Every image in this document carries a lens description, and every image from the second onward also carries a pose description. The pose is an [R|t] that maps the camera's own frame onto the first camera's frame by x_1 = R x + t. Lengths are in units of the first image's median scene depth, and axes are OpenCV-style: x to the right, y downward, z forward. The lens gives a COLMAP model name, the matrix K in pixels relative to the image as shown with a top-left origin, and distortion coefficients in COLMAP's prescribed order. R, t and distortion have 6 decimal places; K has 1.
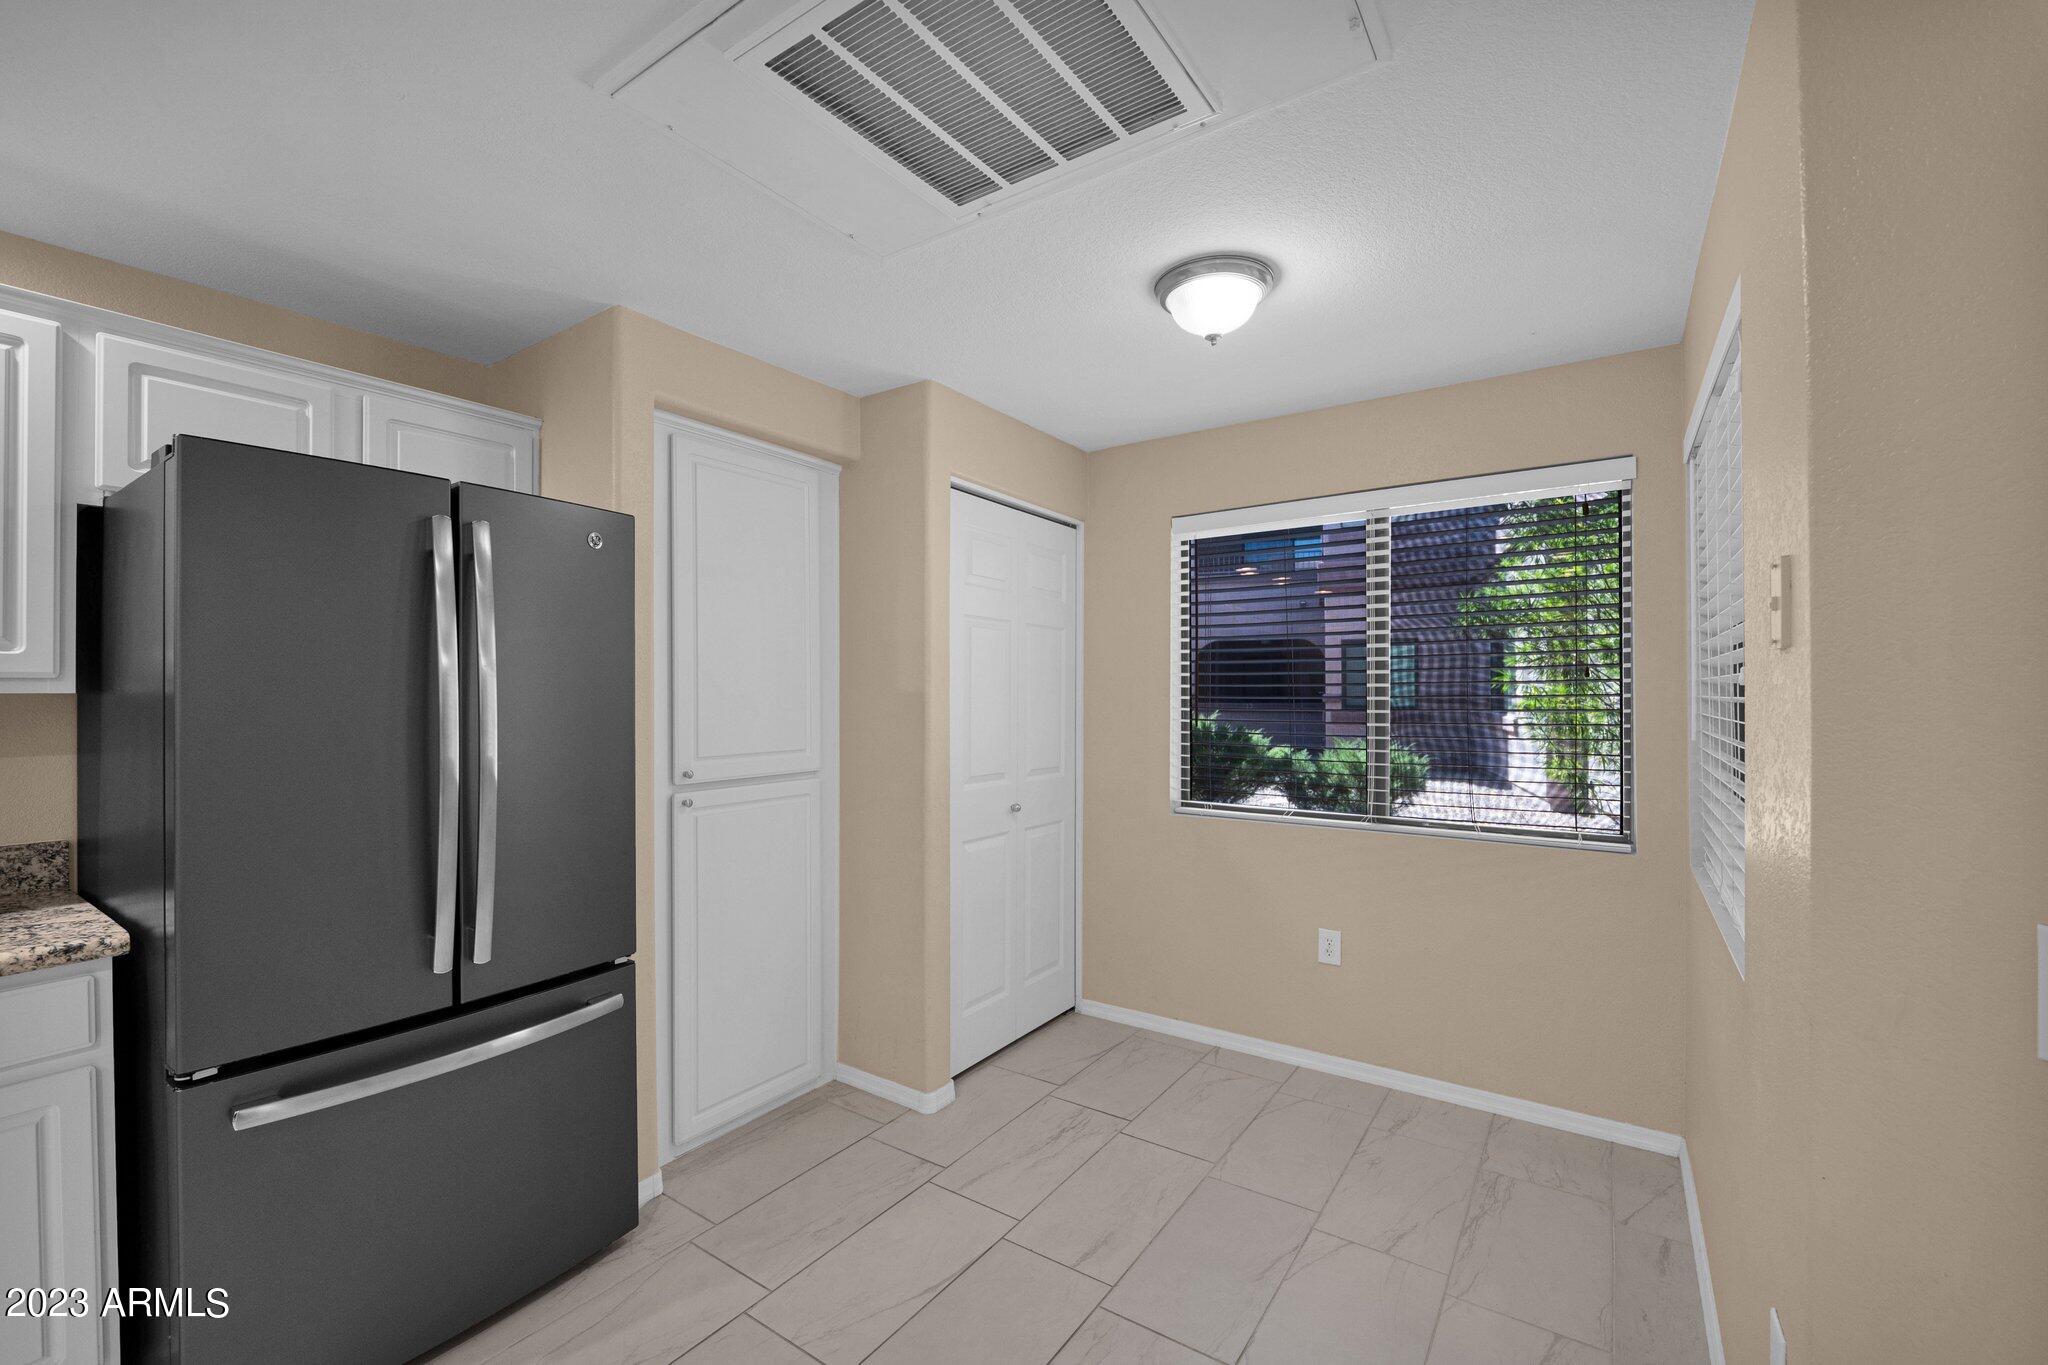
lens RADIAL K [[850.7, 0, 1024.0], [0, 850.7, 682.5], [0, 0, 1]] dist [-0.000307, 0.000000]
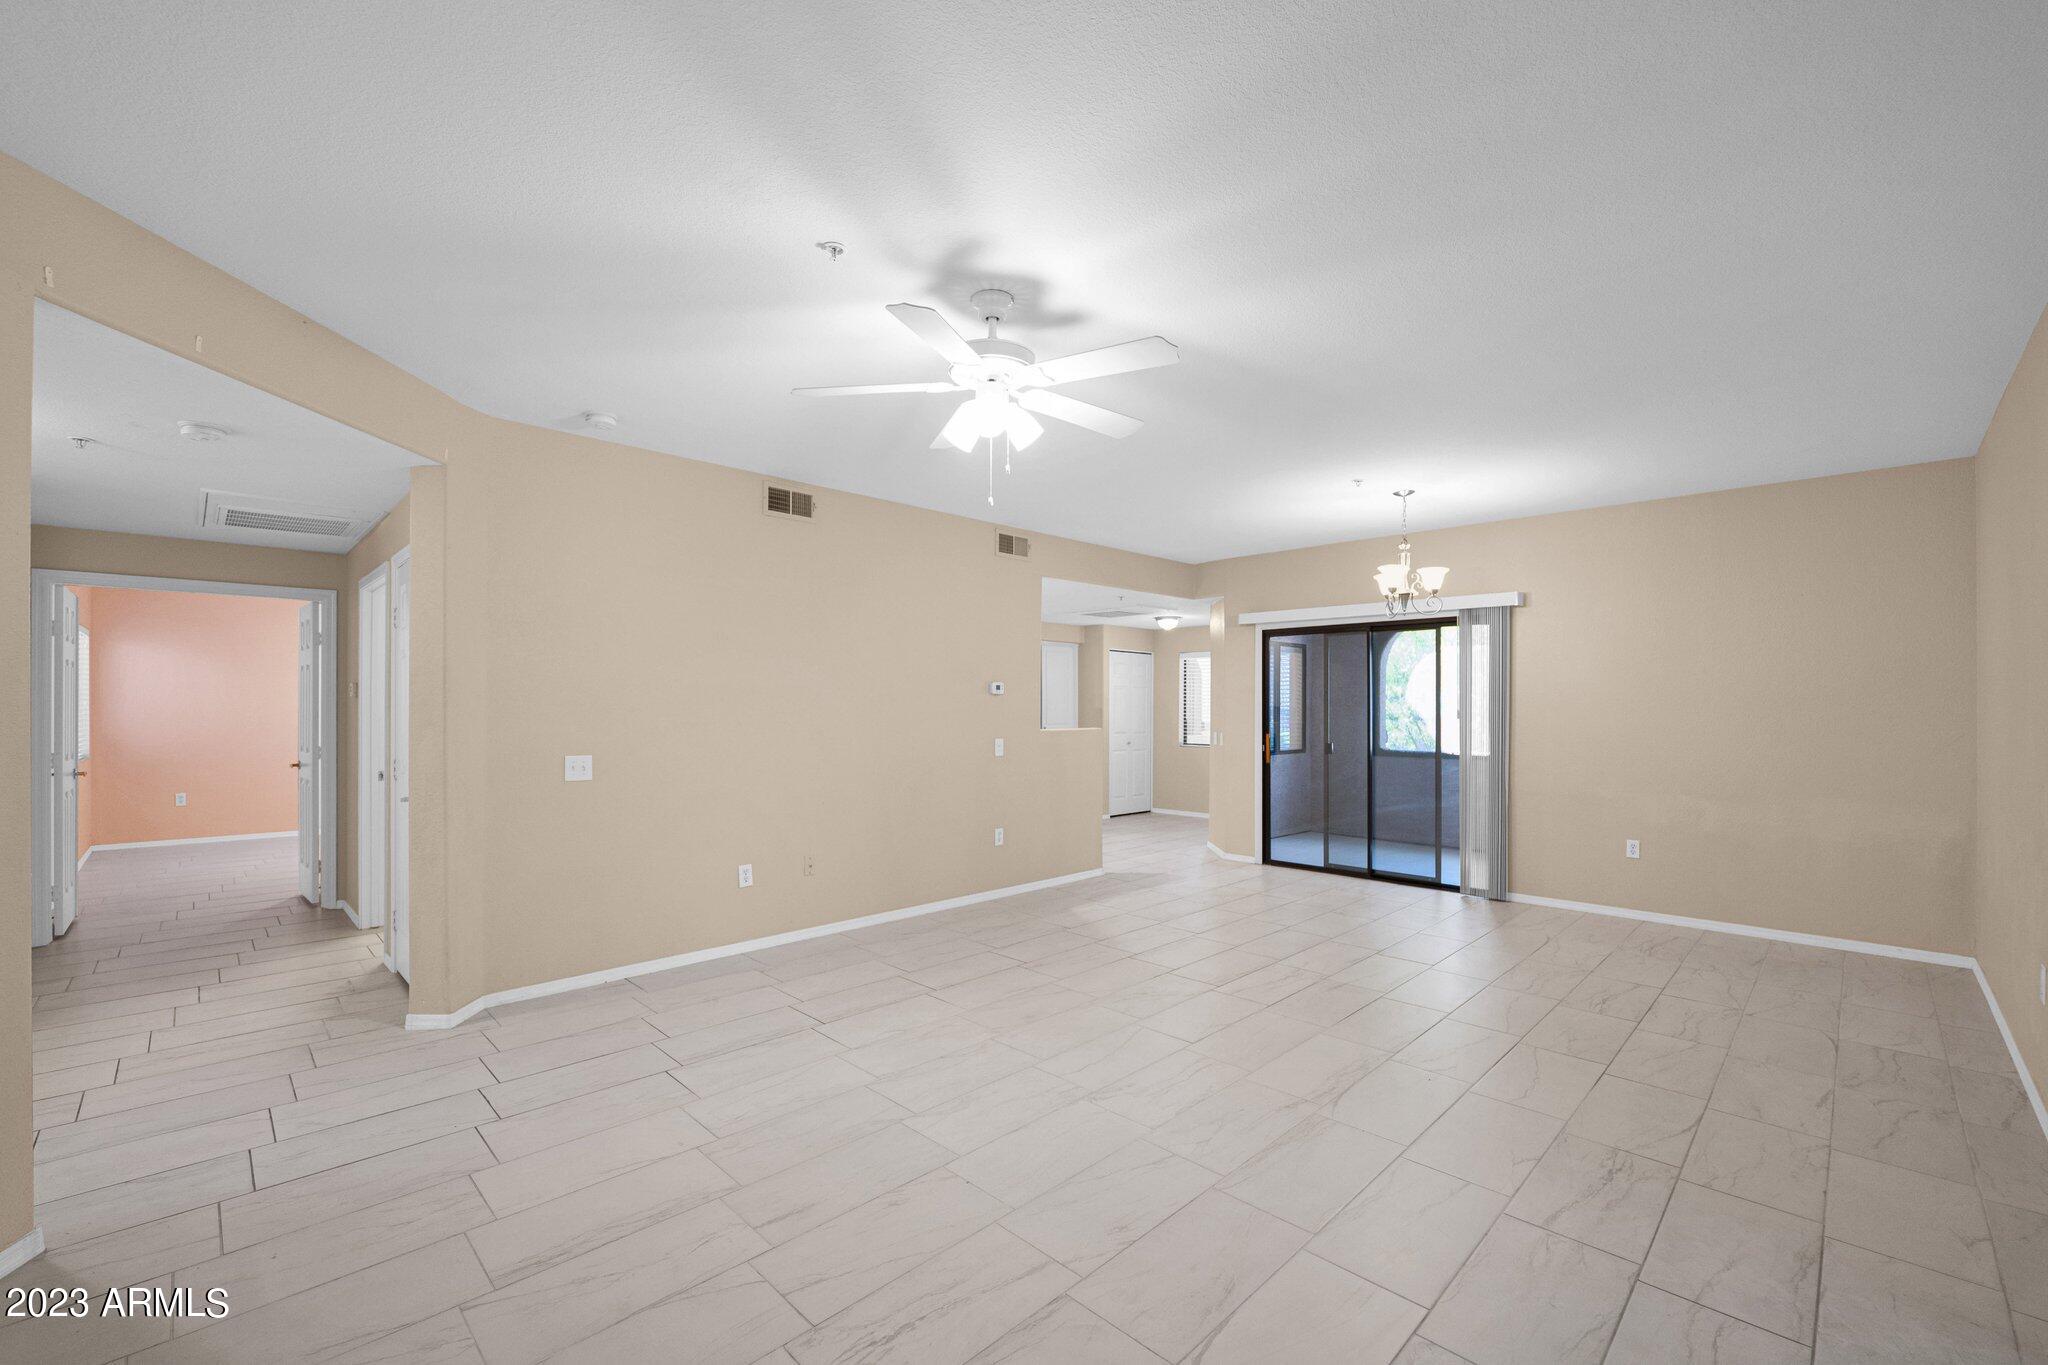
lens RADIAL K [[850.7, 0, 1024.0], [0, 850.7, 682.5], [0, 0, 1]] dist [-0.000307, 0.000000]
pose [[0.985827, -0.005309, -0.167682, 0.152165], [0.001557, 0.999746, -0.022499, -0.017203], [0.167759, 0.021919, 0.985584, -2.504474]]
